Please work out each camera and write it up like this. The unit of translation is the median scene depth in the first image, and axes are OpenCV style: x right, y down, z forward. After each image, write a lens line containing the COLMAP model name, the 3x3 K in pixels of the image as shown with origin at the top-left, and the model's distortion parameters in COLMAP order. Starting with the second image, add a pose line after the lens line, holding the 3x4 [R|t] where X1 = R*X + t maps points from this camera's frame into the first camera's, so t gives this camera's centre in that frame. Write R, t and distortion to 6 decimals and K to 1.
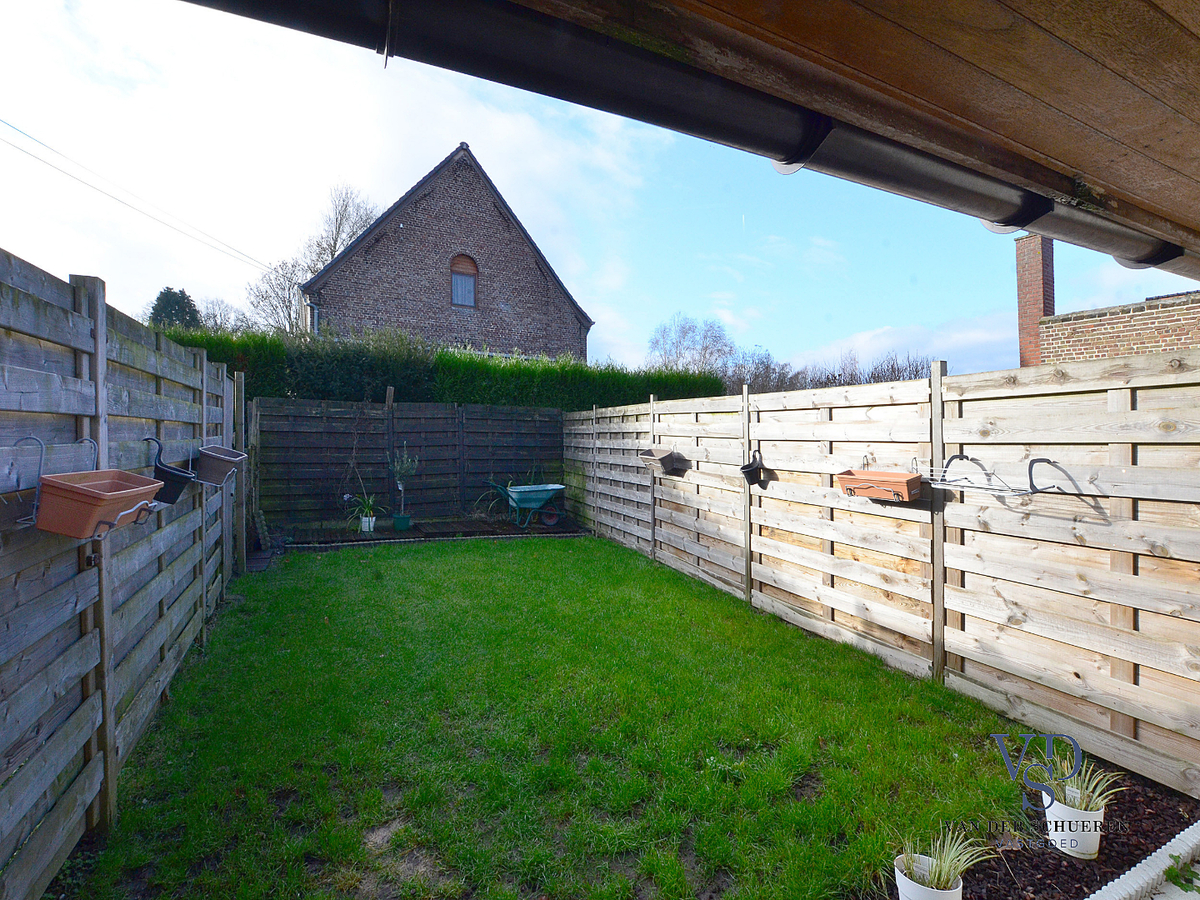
lens RADIAL K [[530.4, 0, 620.8], [0, 530.4, 431.4], [0, 0, 1]] dist [-0.031373, 0.003050]
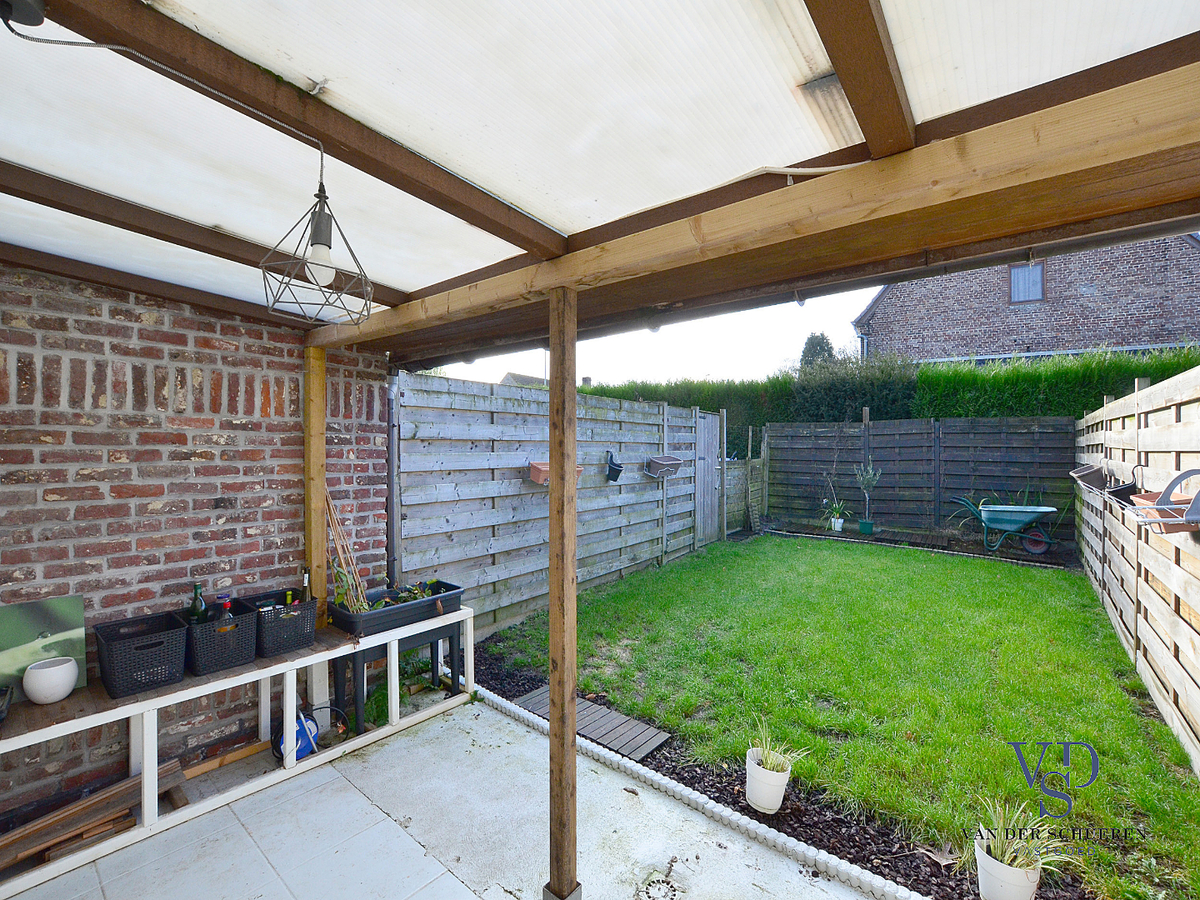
lens RADIAL K [[530.4, 0, 605.6], [0, 530.4, 447.4], [0, 0, 1]] dist [-0.031373, 0.003050]
pose [[0.446144, -0.011276, -0.894890, 0.405646], [0.008954, 0.999927, -0.008136, 0.006363], [0.894917, -0.004383, 0.446212, -0.004068]]
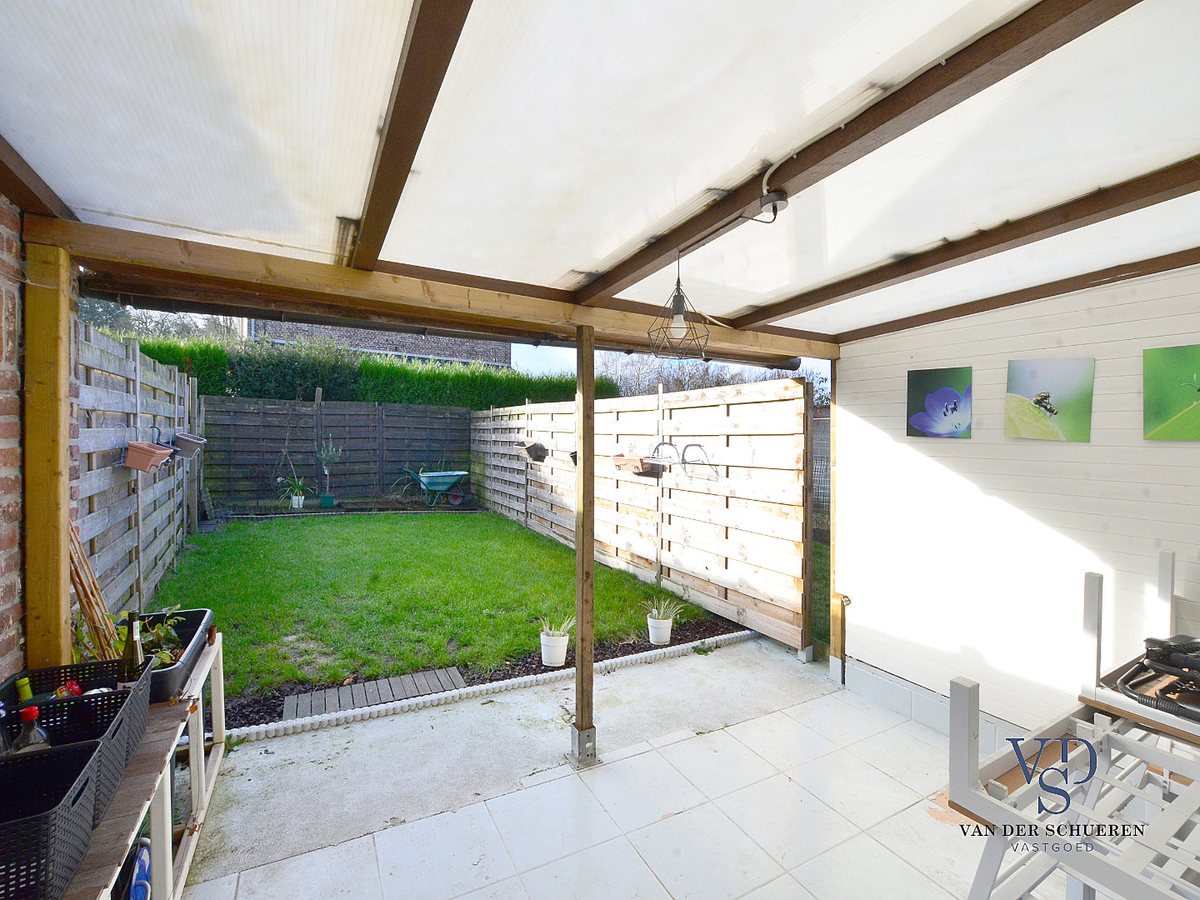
lens RADIAL K [[530.4, 0, 609.3], [0, 530.4, 430.5], [0, 0, 1]] dist [-0.031373, 0.003050]
pose [[0.997051, 0.010437, 0.076031, 0.157382], [-0.010585, 0.999943, 0.001543, 0.003072], [-0.076011, -0.002344, 0.997104, -0.287354]]
